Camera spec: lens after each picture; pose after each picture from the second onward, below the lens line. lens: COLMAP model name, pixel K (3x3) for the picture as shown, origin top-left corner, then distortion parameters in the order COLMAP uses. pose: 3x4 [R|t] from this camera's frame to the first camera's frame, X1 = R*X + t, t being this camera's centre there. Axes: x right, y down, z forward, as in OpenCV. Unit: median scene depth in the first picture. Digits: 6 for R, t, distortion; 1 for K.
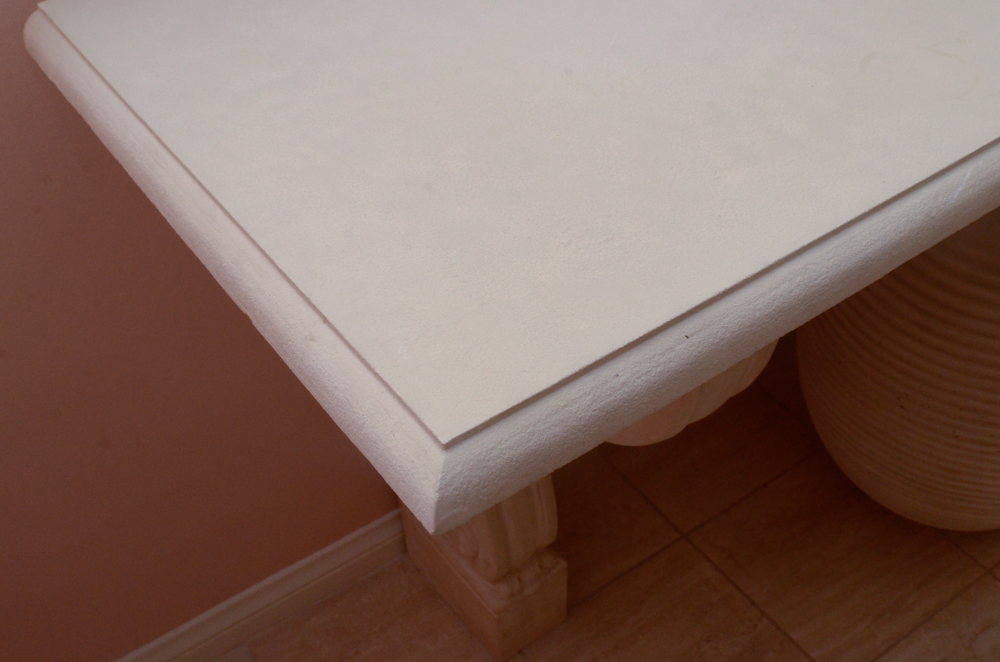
lens RADIAL K [[1086.3, 0, 494.5], [0, 1086.3, 334.1], [0, 0, 1]] dist [-0.031564, 0.000000]
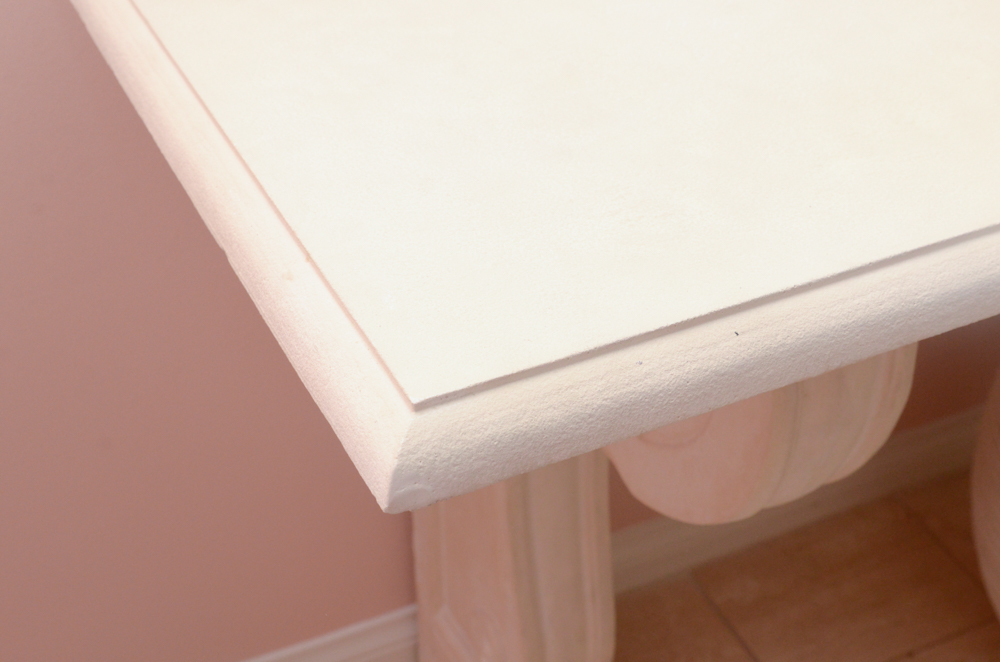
lens RADIAL K [[1488.9, 0, 505.1], [0, 1488.9, 328.8], [0, 0, 1]] dist [0.017877, 0.000000]
pose [[0.986653, 0.137147, -0.087783, 0.102764], [-0.144002, 0.986562, -0.077195, 0.109447], [0.076016, 0.088805, 0.993144, -0.122567]]
